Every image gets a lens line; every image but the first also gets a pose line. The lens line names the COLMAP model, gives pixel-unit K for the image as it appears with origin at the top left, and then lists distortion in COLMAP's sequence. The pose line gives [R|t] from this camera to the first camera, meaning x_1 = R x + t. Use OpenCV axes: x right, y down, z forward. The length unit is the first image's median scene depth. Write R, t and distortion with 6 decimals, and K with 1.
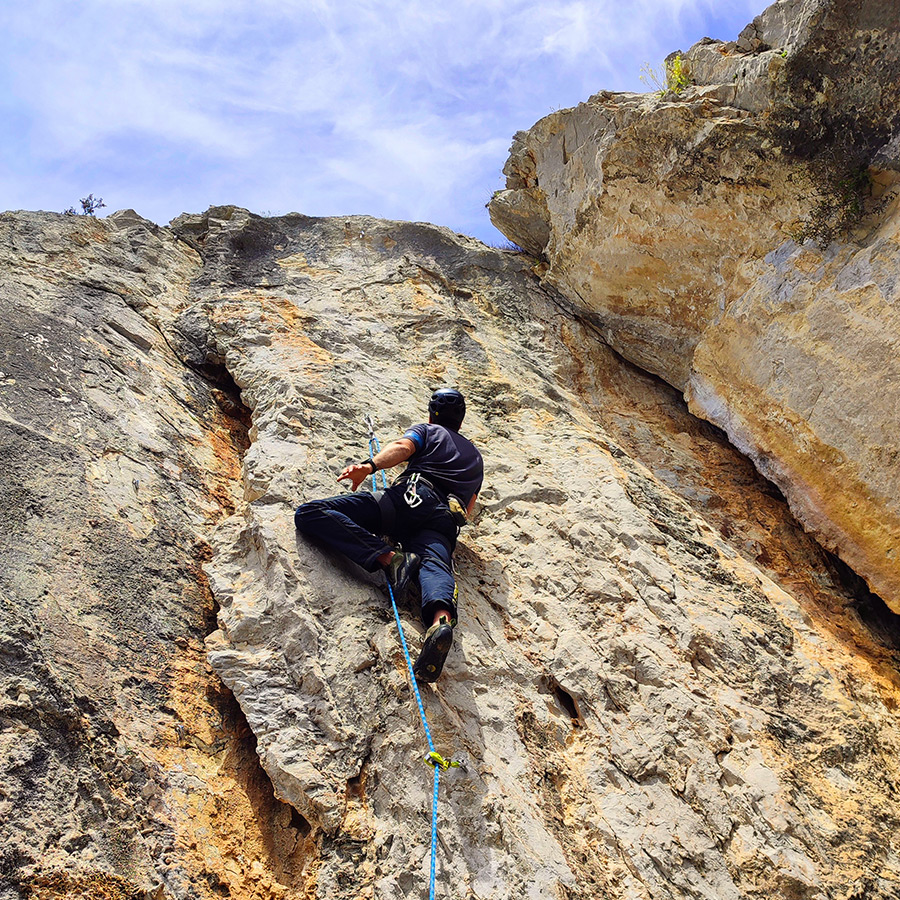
lens RADIAL K [[851.8, 0, 450.7], [0, 851.8, 506.0], [0, 0, 1]] dist [0.052280, -0.078639]
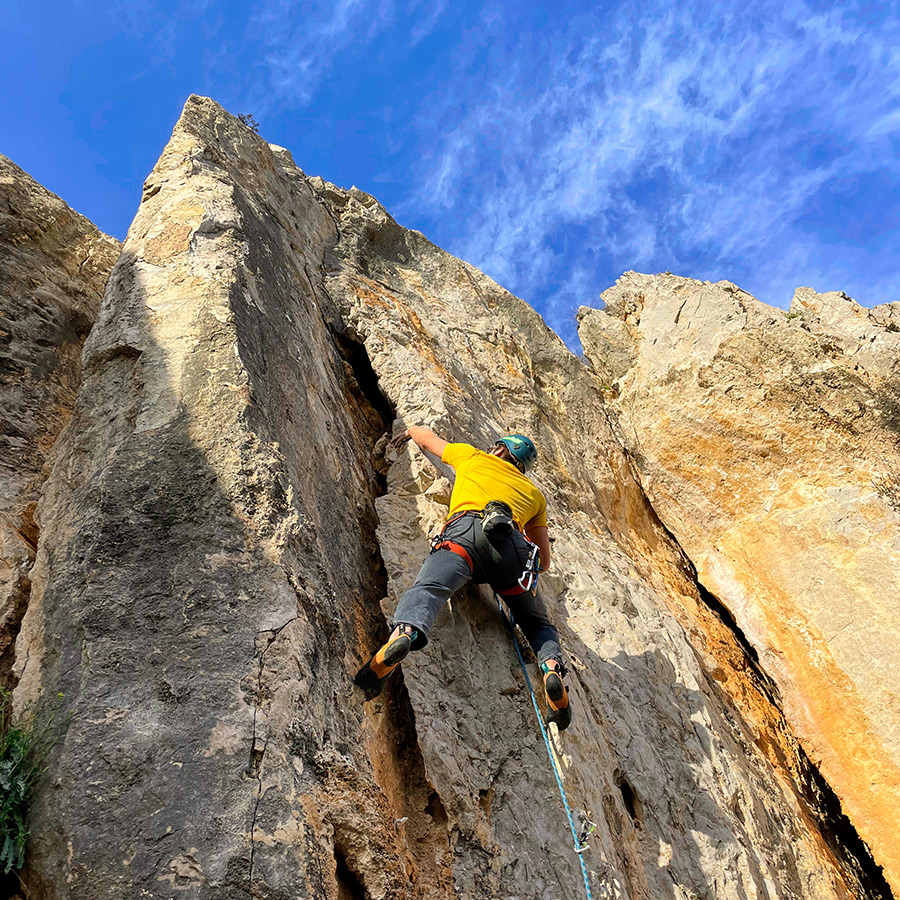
lens RADIAL K [[895.0, 0, 463.7], [0, 895.0, 457.1], [0, 0, 1]] dist [0.087277, -0.108410]
pose [[0.875203, 0.455746, 0.162220, -0.419547], [-0.429090, 0.886203, -0.174717, 0.136335], [-0.223387, 0.083306, 0.971163, -0.077496]]
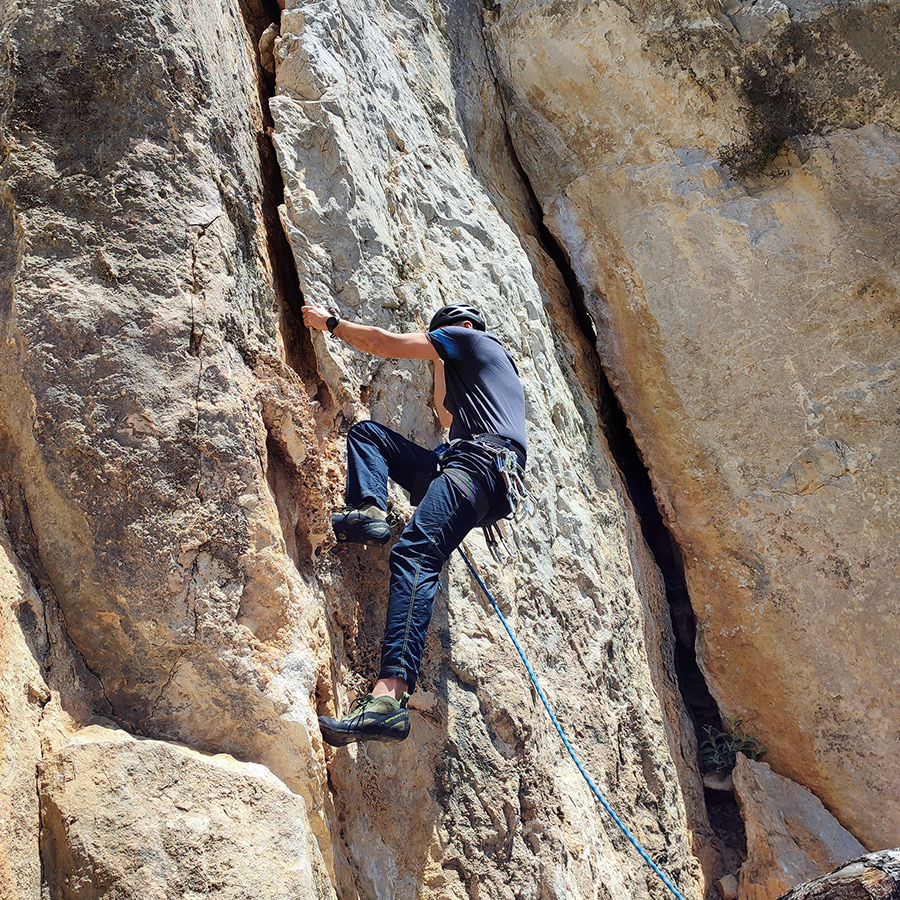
lens RADIAL K [[854.1, 0, 441.7], [0, 854.1, 433.8], [0, 0, 1]] dist [0.046145, -0.063014]
pose [[0.763121, 0.419790, 0.491348, -0.497237], [-0.524872, 0.846167, 0.092255, 0.174373], [-0.377035, -0.328296, 0.866064, -0.081773]]
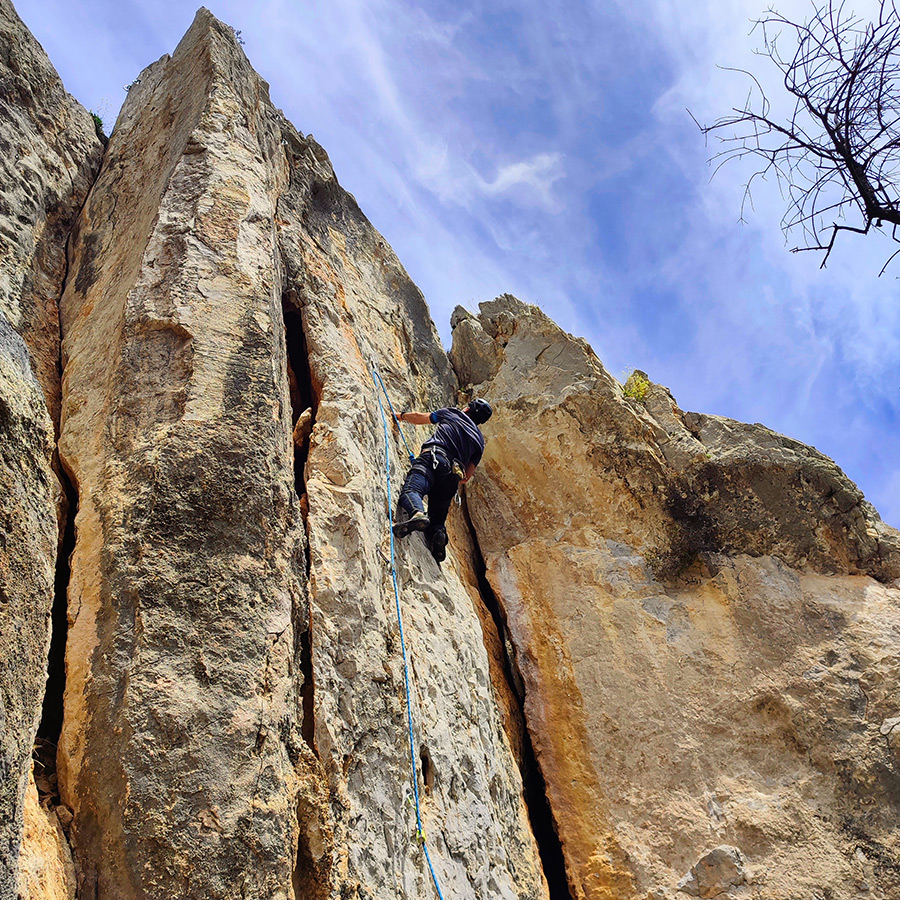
lens RADIAL K [[843.1, 0, 438.5], [0, 843.1, 446.1], [0, 0, 1]] dist [0.048477, -0.087259]
pose [[0.613304, 0.682031, 0.398361, -0.735953], [-0.654416, 0.721187, -0.227219, 0.149817], [-0.442264, -0.121340, 0.888639, -0.139037]]
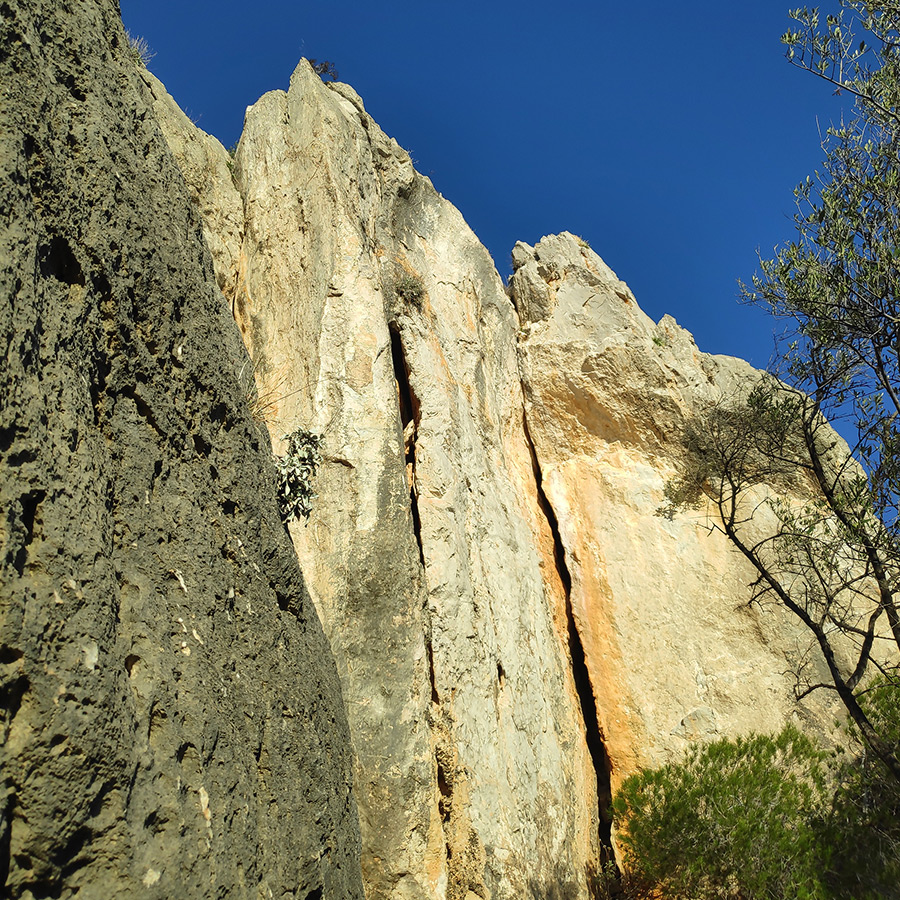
lens RADIAL K [[828.4, 0, 435.1], [0, 828.4, 370.6], [0, 0, 1]] dist [0.069701, -0.234416]
pose [[0.665022, 0.585481, 0.463635, -1.351245], [-0.645905, 0.762546, -0.036482, -0.162400], [-0.374903, -0.275203, 0.885275, -0.538433]]
